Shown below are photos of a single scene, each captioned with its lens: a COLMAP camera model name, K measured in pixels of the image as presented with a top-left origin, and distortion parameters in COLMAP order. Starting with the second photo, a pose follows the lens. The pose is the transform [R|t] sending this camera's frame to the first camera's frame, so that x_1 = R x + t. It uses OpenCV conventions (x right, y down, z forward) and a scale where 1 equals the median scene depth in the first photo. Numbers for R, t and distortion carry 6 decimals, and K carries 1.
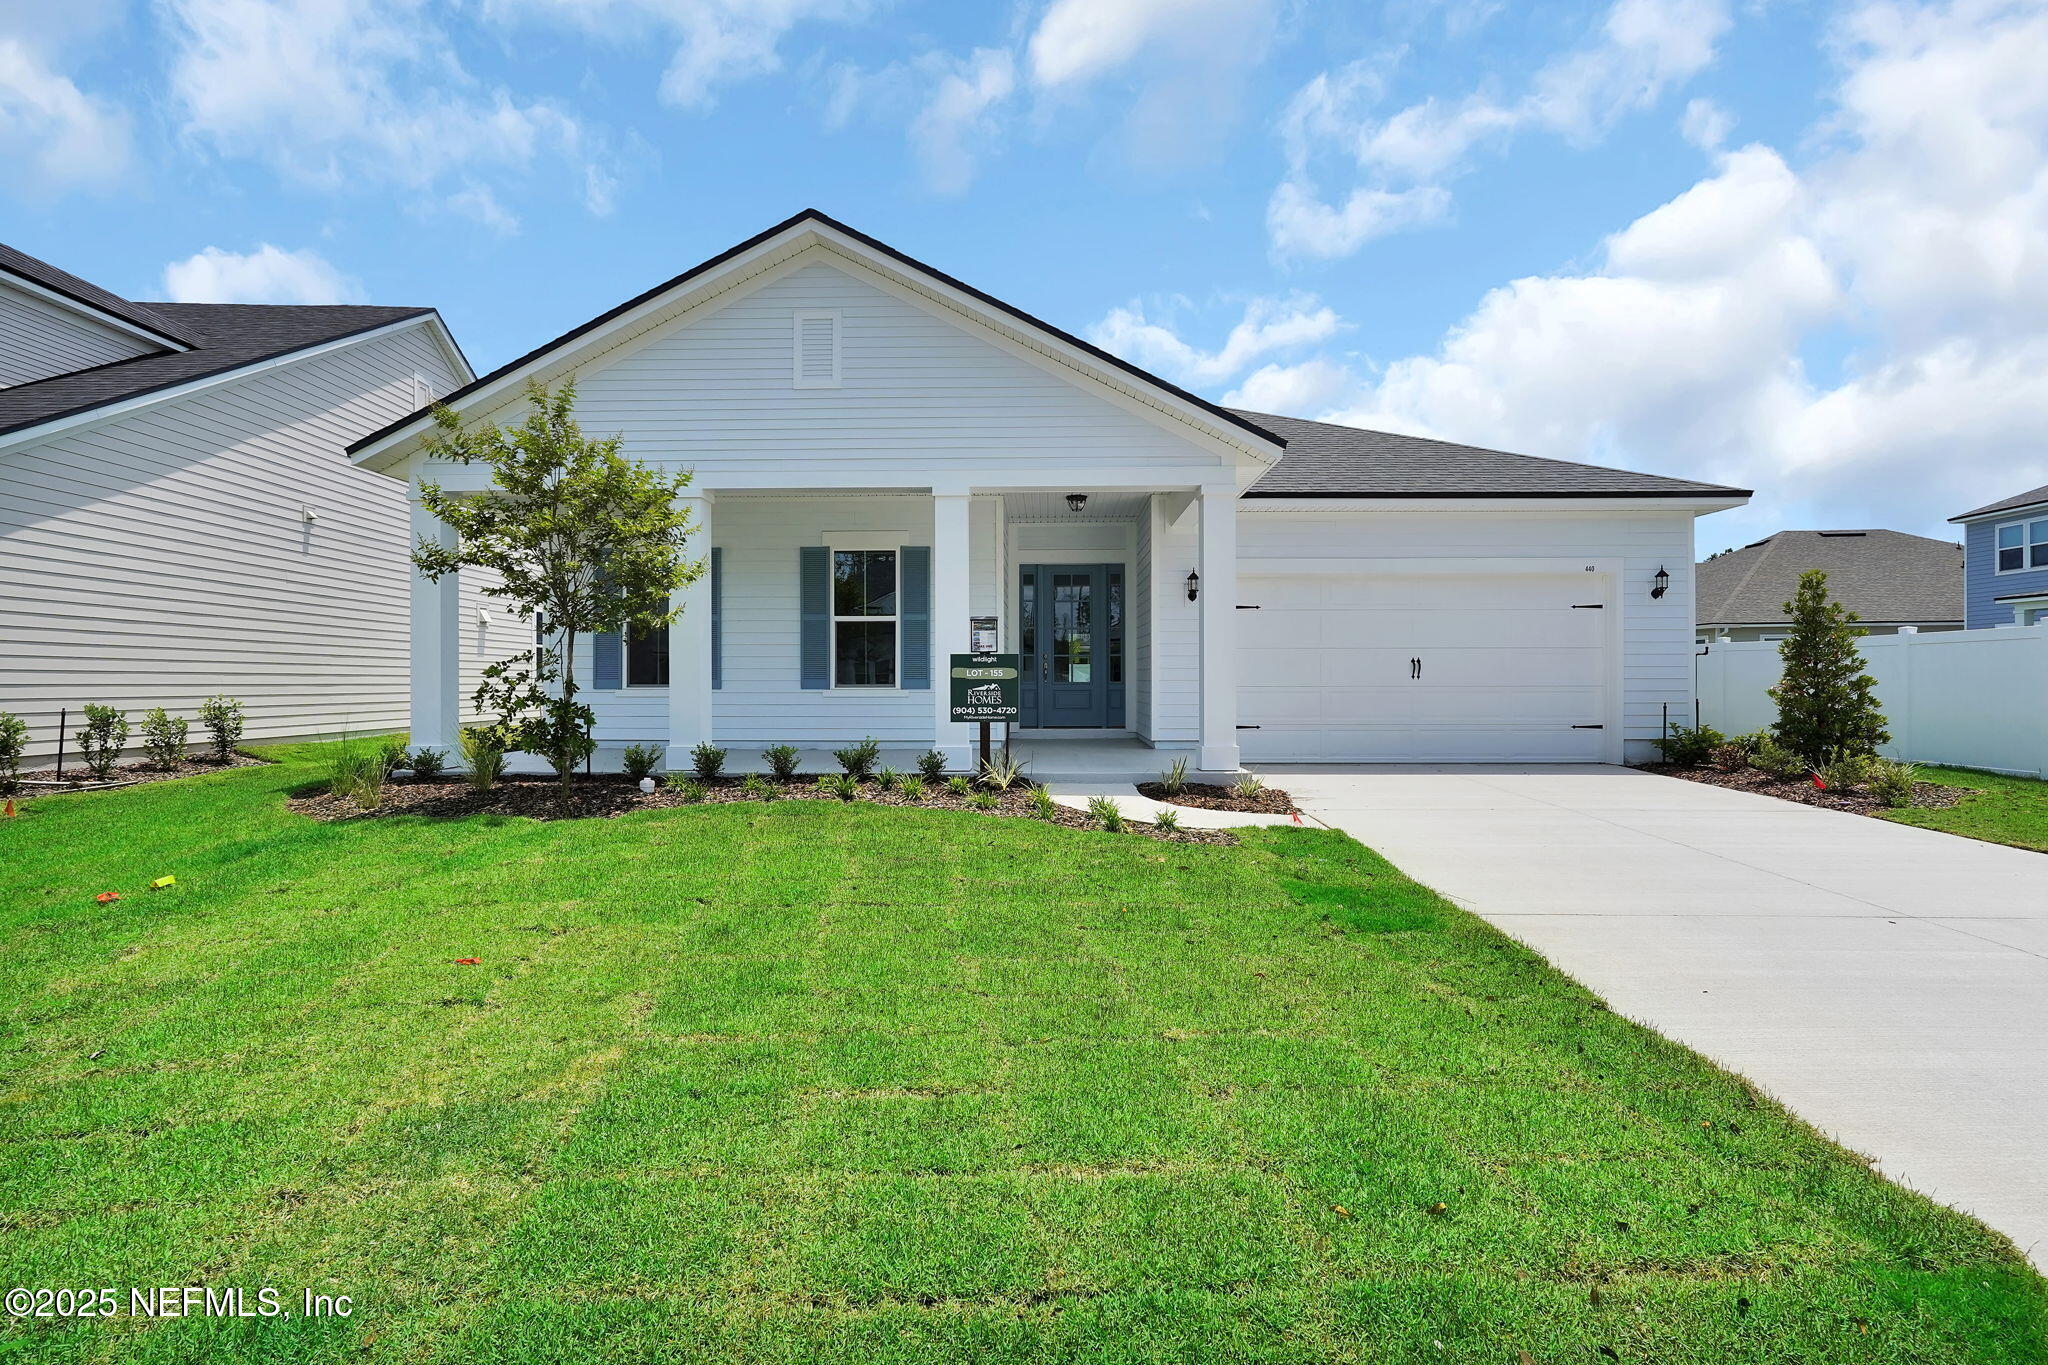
lens RADIAL K [[914.4, 0, 1036.1], [0, 914.4, 685.7], [0, 0, 1]] dist [-0.008959, 0.000308]
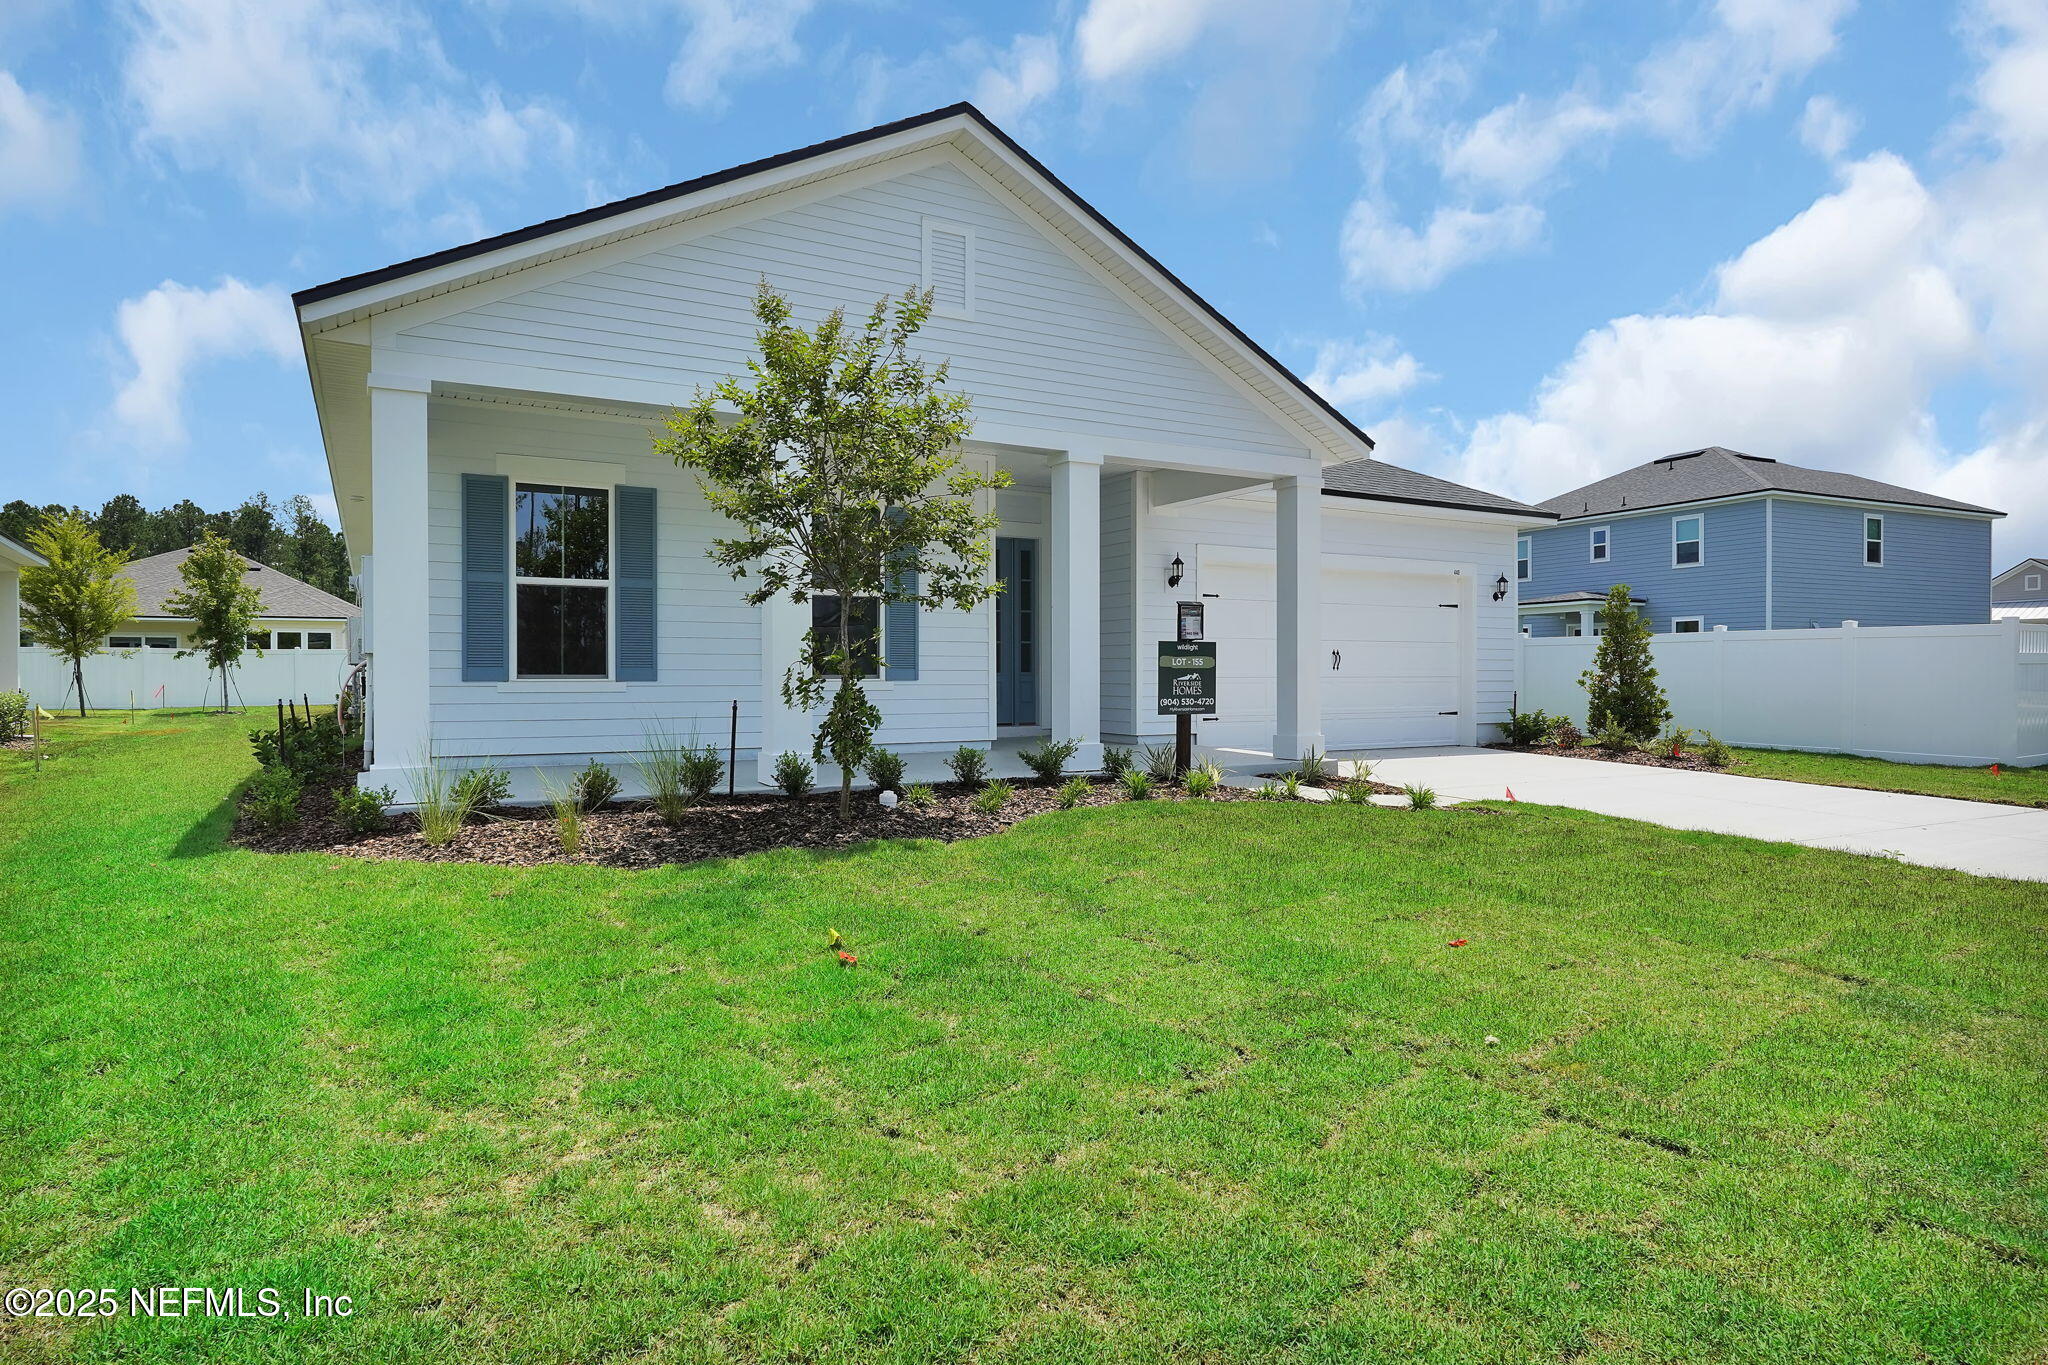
lens RADIAL K [[1195.9, 0, 1024.0], [0, 1195.9, 682.5], [0, 0, 1]] dist [-0.001369, 0.000278]
pose [[0.845676, -0.002179, 0.533691, -0.643026], [-0.000037, 0.999991, 0.004141, 0.001634], [-0.533696, -0.003522, 0.845669, 0.036899]]
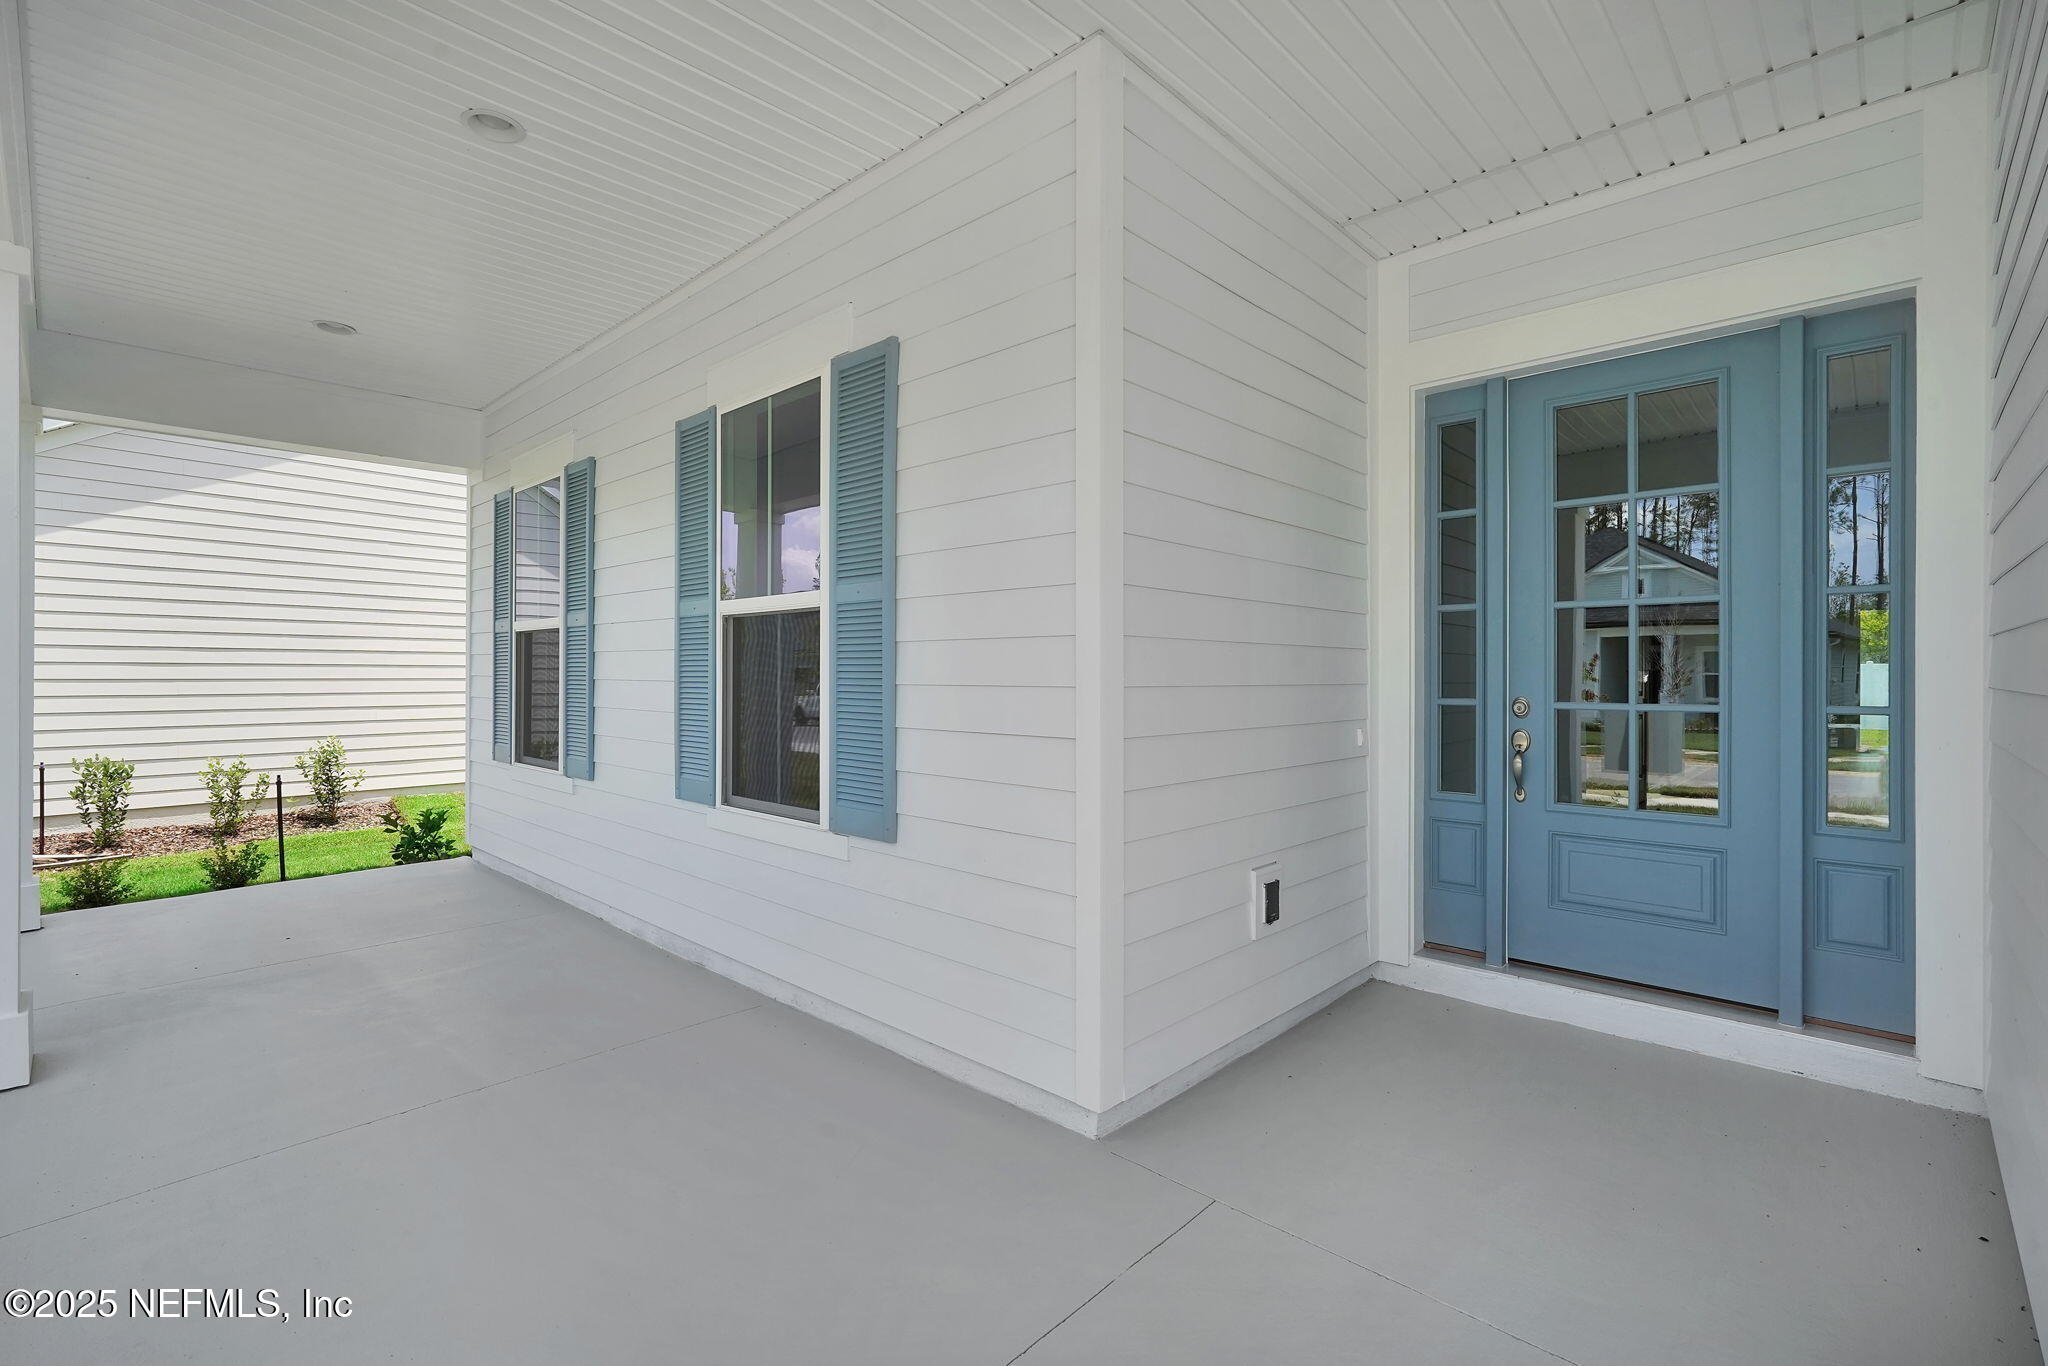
lens RADIAL K [[909.0, 0, 1021.3], [0, 909.0, 679.9], [0, 0, 1]] dist [-0.005330, 0.000105]
pose [[0.738654, 0.008411, -0.674033, 0.171041], [-0.009480, 0.999953, 0.002089, -0.080739], [0.674018, 0.004847, 0.738699, 1.387482]]
